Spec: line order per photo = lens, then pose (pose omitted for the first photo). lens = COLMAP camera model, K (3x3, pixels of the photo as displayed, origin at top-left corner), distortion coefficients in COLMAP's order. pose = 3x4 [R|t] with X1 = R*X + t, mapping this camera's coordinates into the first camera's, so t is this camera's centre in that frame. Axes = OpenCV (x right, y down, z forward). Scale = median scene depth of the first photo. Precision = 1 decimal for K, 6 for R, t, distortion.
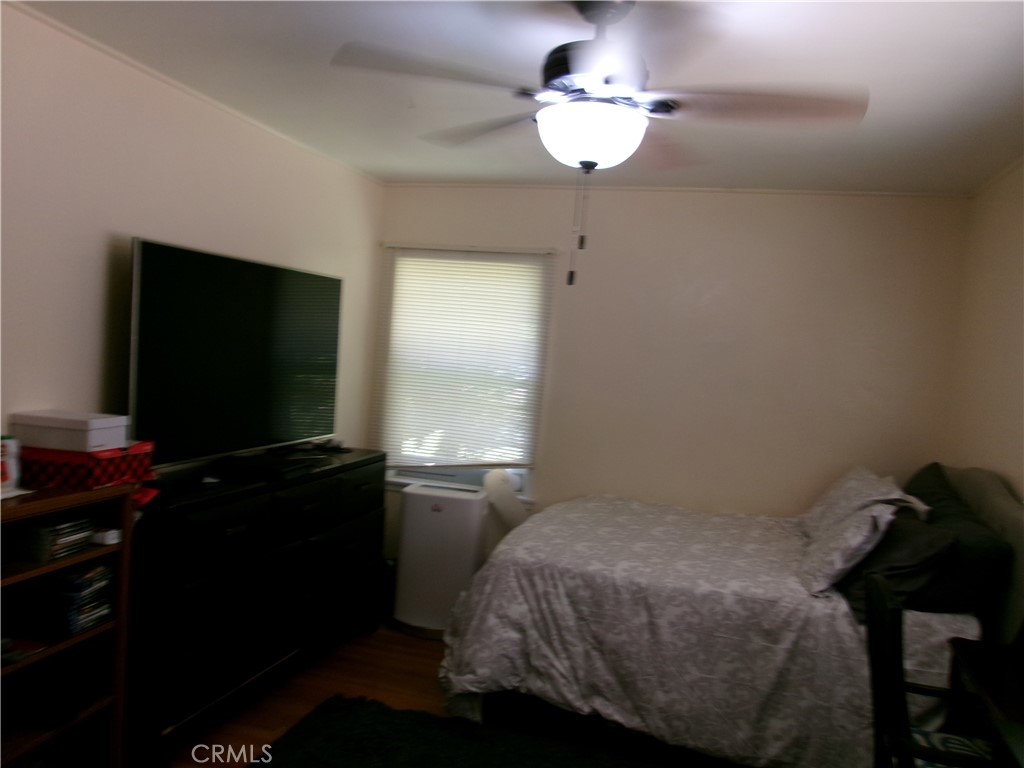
lens RADIAL K [[788.8, 0, 525.6], [0, 788.8, 384.7], [0, 0, 1]] dist [-0.072948, 0.114305]
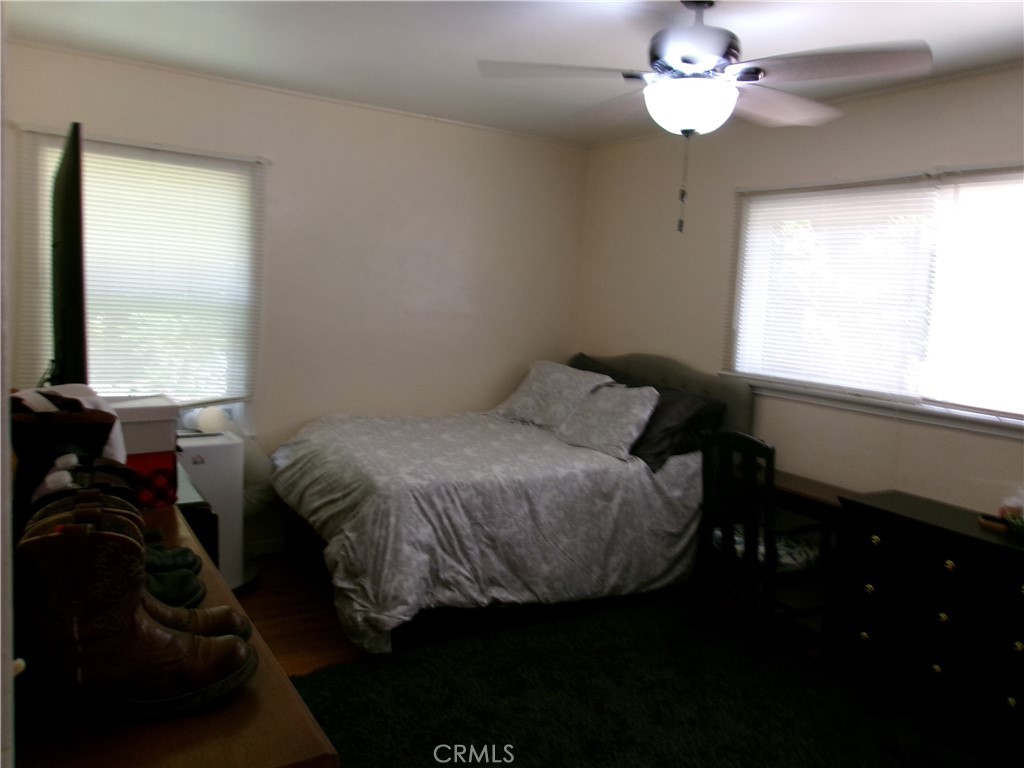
lens RADIAL K [[788.8, 0, 525.6], [0, 788.8, 384.7], [0, 0, 1]] dist [-0.072948, 0.114305]
pose [[0.656130, -0.122414, 0.744653, -0.686058], [0.027437, 0.989973, 0.138567, -0.044823], [-0.754149, -0.070487, 0.652910, 0.248000]]
